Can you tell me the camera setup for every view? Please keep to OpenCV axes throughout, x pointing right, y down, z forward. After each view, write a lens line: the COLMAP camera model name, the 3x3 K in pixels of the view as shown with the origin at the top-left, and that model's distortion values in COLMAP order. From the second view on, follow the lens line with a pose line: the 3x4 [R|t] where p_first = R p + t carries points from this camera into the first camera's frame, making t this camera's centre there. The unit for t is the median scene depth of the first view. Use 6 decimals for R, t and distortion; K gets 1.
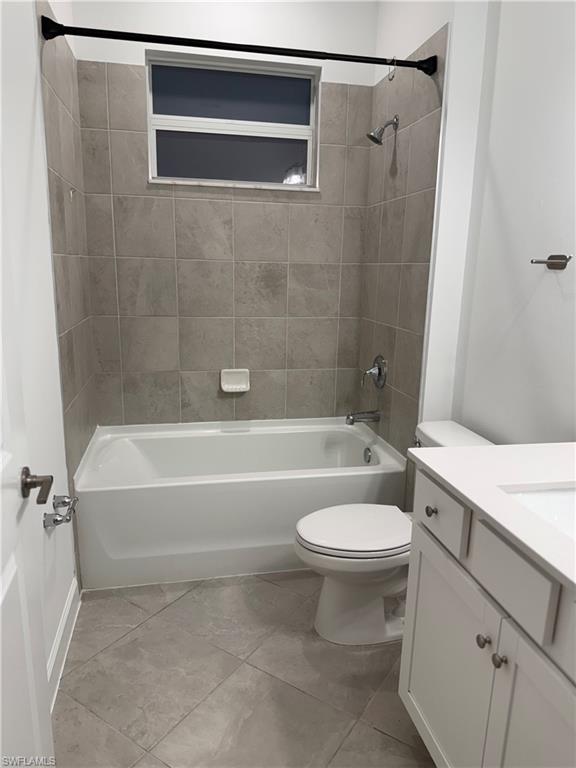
lens RADIAL K [[544.3, 0, 286.8], [0, 544.3, 390.2], [0, 0, 1]] dist [0.085482, -0.124013]
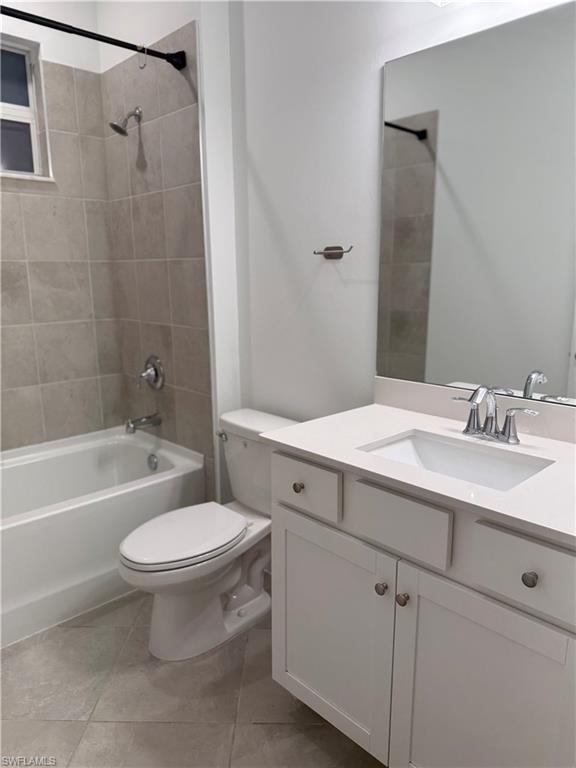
lens RADIAL K [[549.5, 0, 289.9], [0, 549.5, 388.4], [0, 0, 1]] dist [0.043290, -0.056183]
pose [[0.844116, -0.132826, 0.519448, -0.140231], [0.141315, 0.989687, 0.023427, 0.004265], [-0.517203, 0.053631, 0.854181, 0.057881]]
